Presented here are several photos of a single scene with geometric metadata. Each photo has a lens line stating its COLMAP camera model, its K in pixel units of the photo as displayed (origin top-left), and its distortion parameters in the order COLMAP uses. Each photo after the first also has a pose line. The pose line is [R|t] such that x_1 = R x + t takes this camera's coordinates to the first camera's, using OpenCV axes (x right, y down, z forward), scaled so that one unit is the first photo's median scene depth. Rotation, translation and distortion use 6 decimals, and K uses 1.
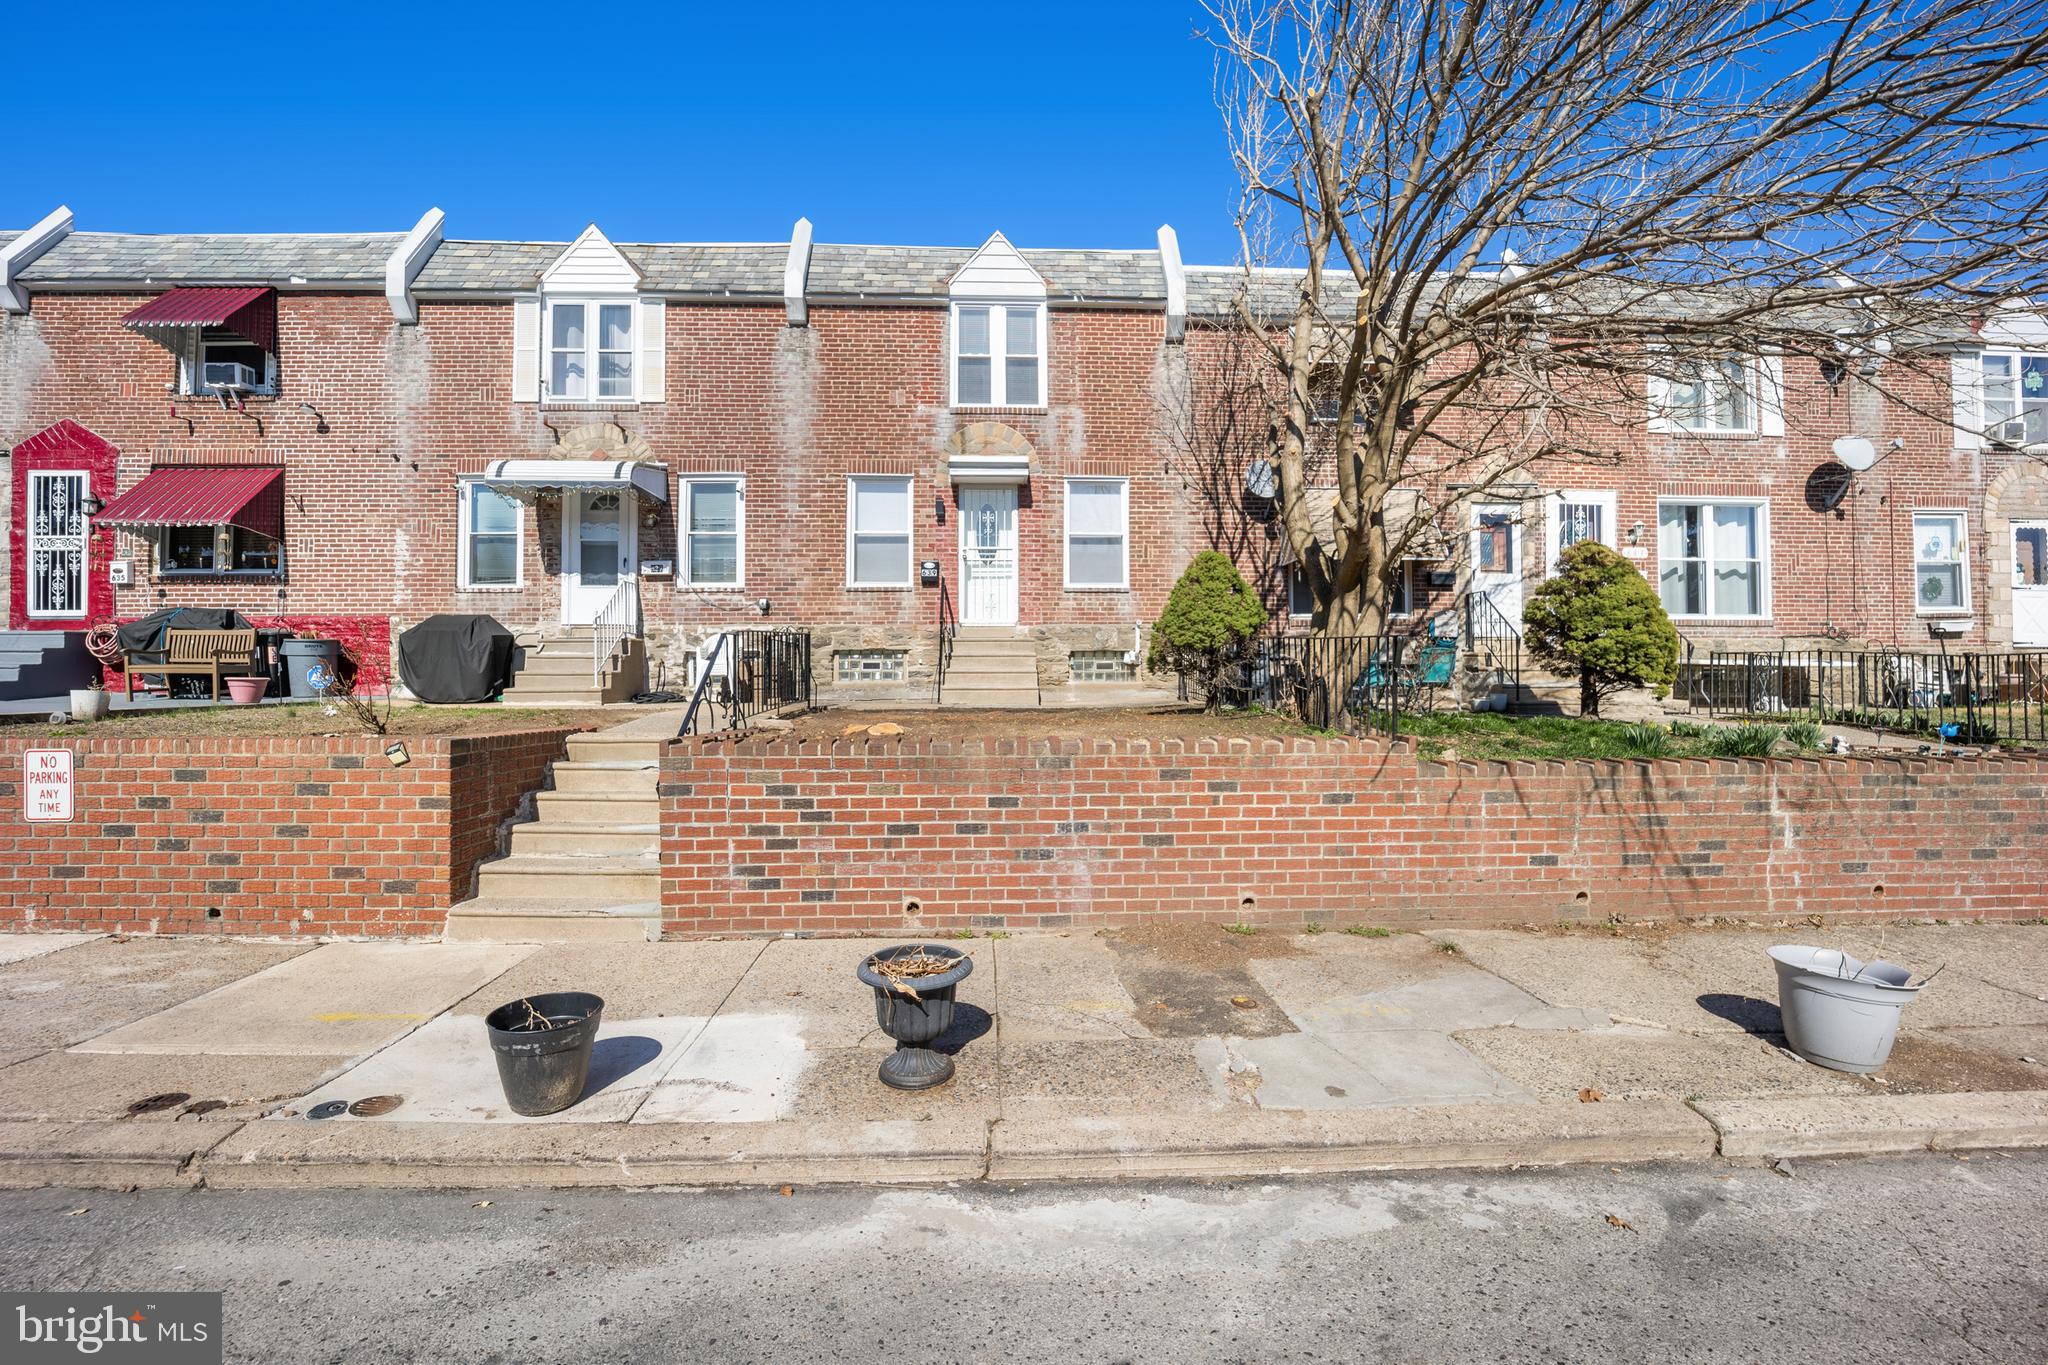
lens RADIAL K [[835.1, 0, 1021.0], [0, 835.1, 678.6], [0, 0, 1]] dist [-0.013522, -0.005948]
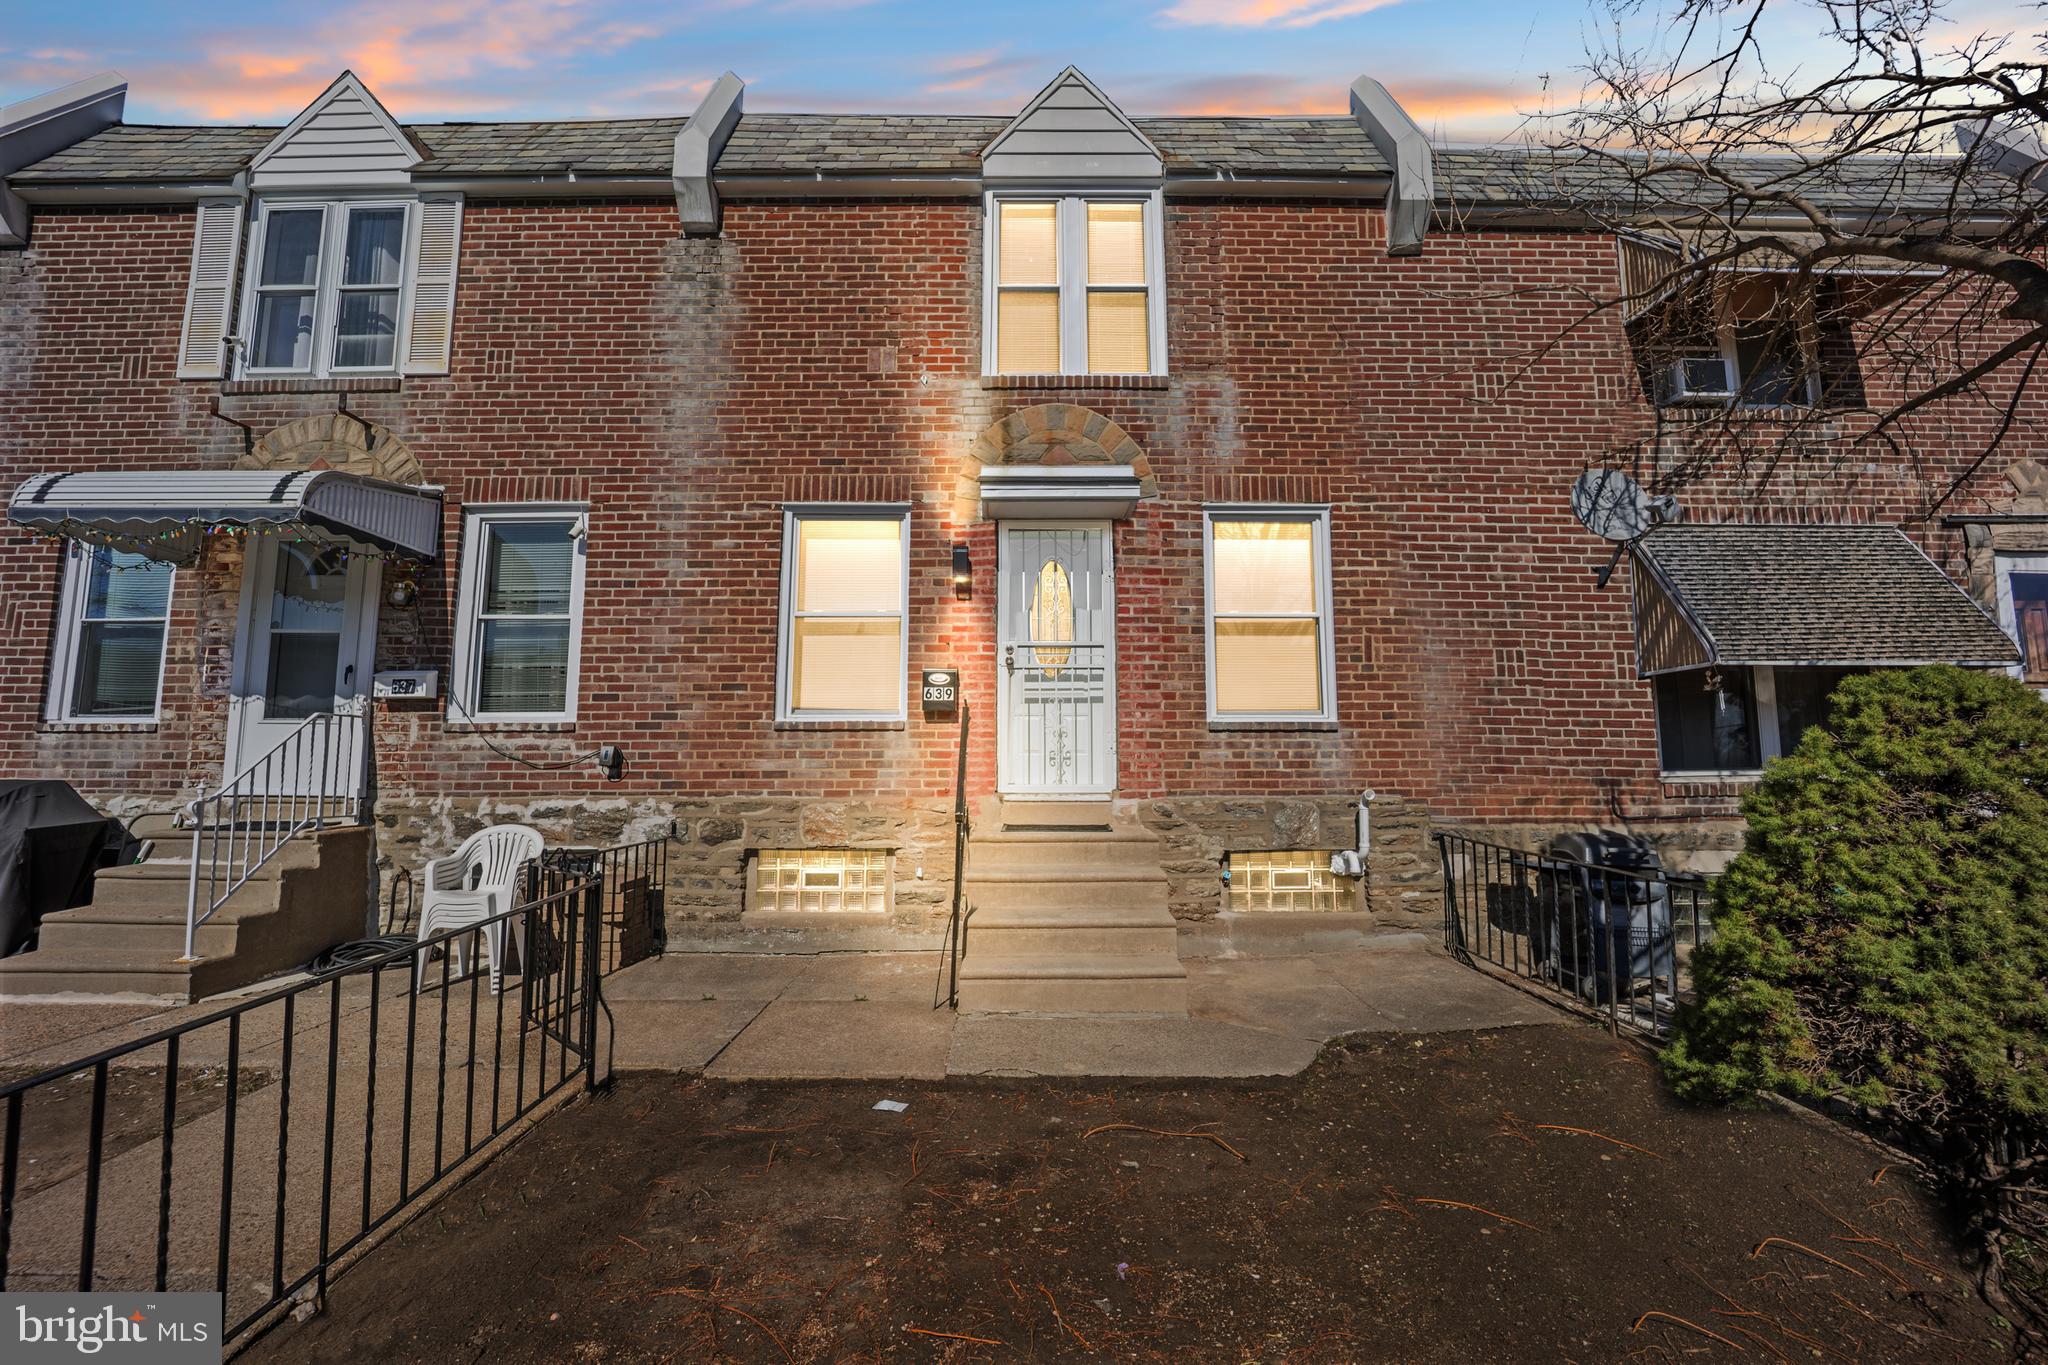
lens RADIAL K [[835.1, 0, 1021.0], [0, 835.1, 678.6], [0, 0, 1]] dist [-0.013522, -0.005948]
pose [[0.999207, -0.001661, -0.039772, -0.040800], [-0.002069, 0.995610, -0.093575, -0.089212], [0.039753, 0.093583, 0.994818, 0.504167]]
